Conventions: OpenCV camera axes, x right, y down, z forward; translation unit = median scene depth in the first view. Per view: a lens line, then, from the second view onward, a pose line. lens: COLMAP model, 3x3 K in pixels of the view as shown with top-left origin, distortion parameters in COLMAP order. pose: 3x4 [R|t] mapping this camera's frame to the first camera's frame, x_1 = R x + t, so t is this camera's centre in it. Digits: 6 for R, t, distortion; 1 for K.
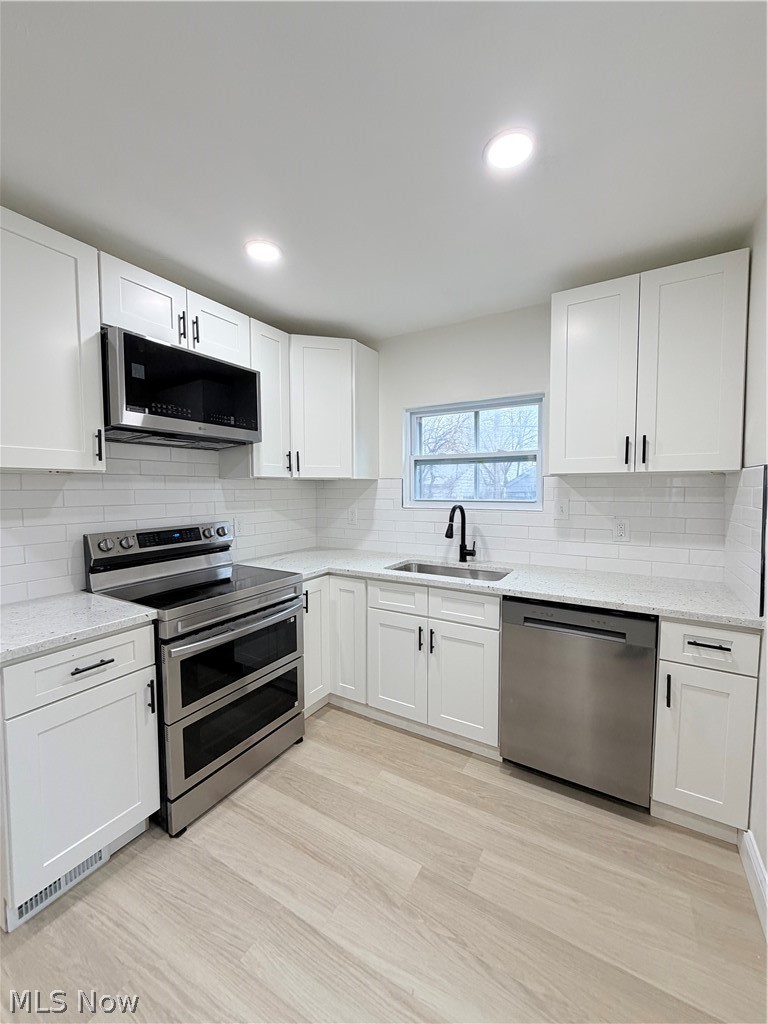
lens RADIAL K [[406.6, 0, 385.8], [0, 406.6, 507.4], [0, 0, 1]] dist [0.001884, -0.000494]
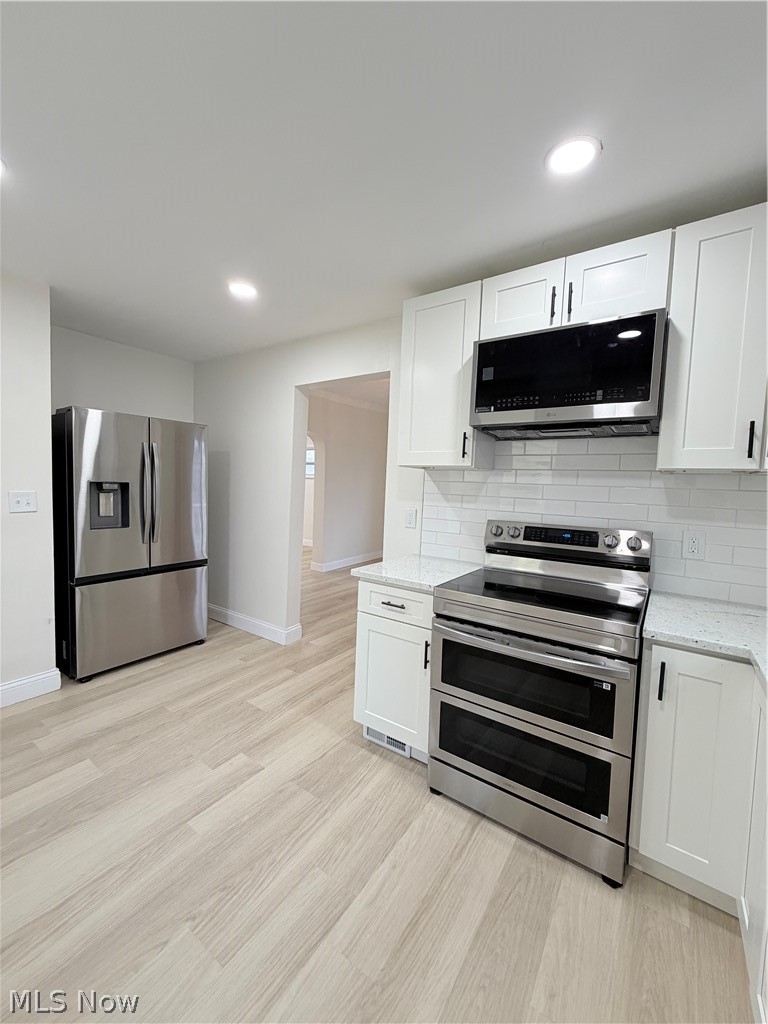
lens RADIAL K [[406.6, 0, 381.2], [0, 406.6, 507.5], [0, 0, 1]] dist [0.001884, -0.000494]
pose [[-0.073256, 0.064354, -0.995235, 0.487020], [-0.081271, 0.994212, 0.070269, -0.028163], [0.993996, 0.086031, -0.067602, 0.758710]]
